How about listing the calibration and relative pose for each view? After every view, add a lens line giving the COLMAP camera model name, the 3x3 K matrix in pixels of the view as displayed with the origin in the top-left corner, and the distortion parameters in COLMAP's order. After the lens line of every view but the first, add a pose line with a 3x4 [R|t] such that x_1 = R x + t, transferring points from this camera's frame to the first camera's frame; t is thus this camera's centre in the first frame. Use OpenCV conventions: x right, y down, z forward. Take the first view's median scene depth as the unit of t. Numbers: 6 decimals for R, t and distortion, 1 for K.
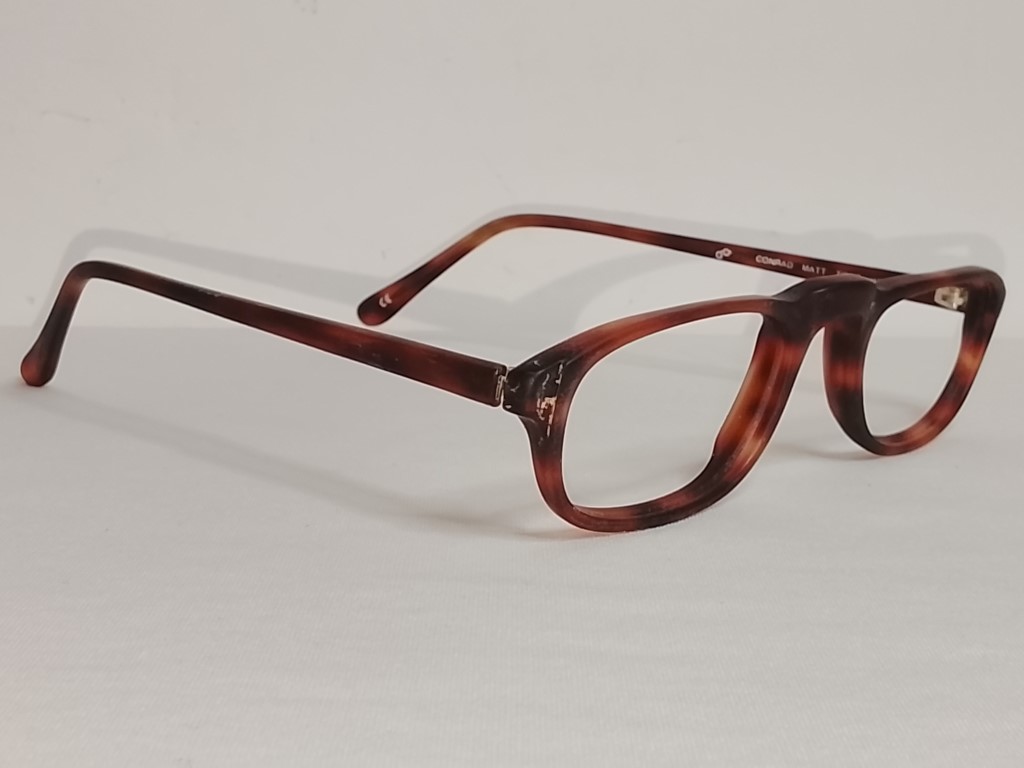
lens RADIAL K [[1647.1, 0, 512.0], [0, 1647.1, 384.0], [0, 0, 1]] dist [0.048449, -0.035553]
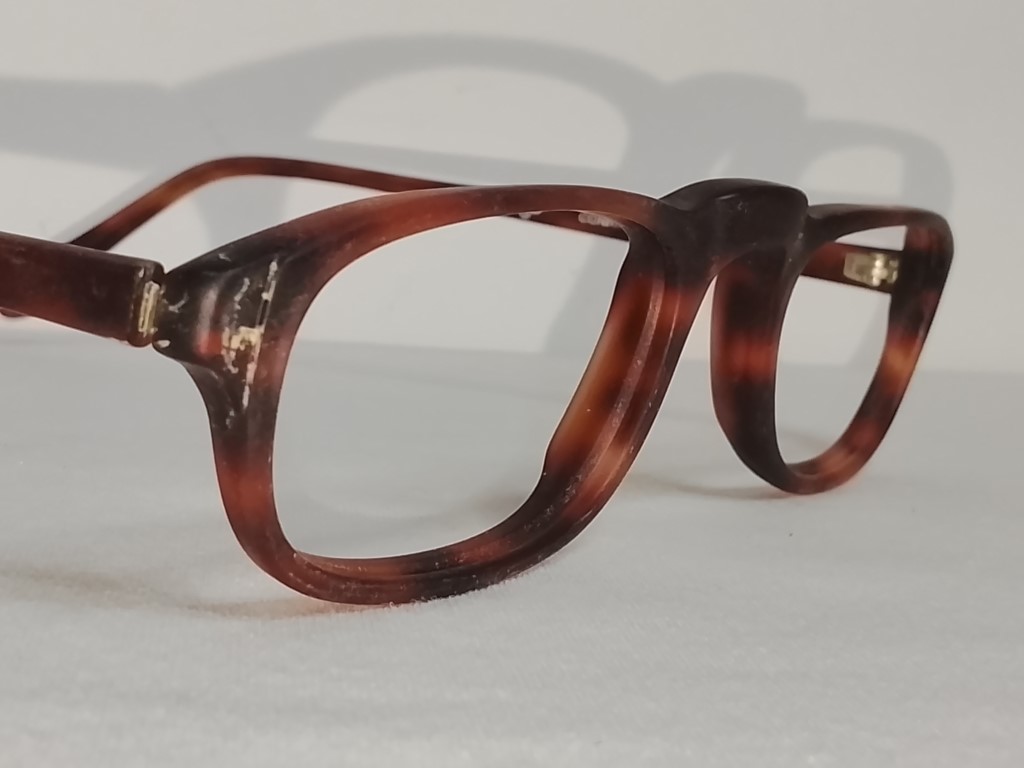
lens RADIAL K [[1647.1, 0, 512.0], [0, 1647.1, 384.0], [0, 0, 1]] dist [0.048449, -0.035553]
pose [[0.987878, 0.021659, 0.153711, 0.023324], [-0.011338, 0.997641, -0.067704, 0.054084], [-0.154815, 0.065141, 0.985794, 0.461765]]
